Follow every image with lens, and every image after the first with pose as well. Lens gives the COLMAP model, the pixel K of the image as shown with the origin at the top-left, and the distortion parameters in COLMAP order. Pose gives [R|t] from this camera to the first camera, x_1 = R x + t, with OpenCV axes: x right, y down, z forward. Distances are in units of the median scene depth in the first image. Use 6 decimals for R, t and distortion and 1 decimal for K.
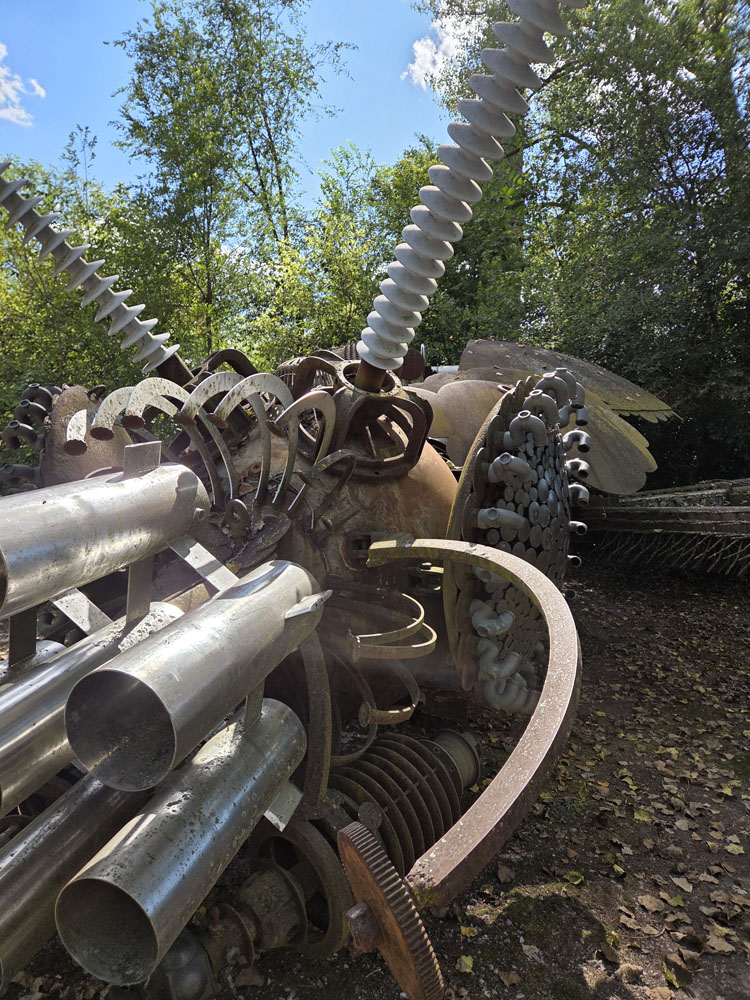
lens RADIAL K [[665.1, 0, 375.0], [0, 665.1, 500.0], [0, 0, 1]] dist [0.059584, -0.059120]
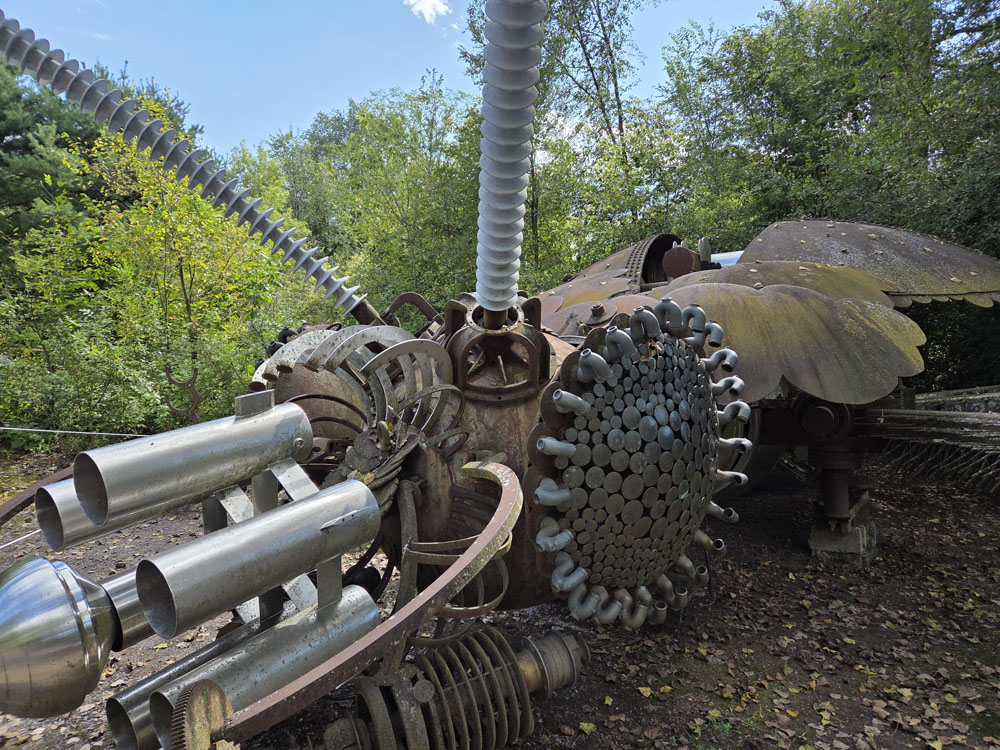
lens RADIAL K [[665.1, 0, 500.0], [0, 665.1, 375.0], [0, 0, 1]] dist [0.059584, -0.059120]
pose [[0.918587, -0.008201, -0.395133, 0.389105], [0.007453, 0.999966, -0.003426, -0.064838], [0.395148, 0.000202, 0.918618, -0.048183]]
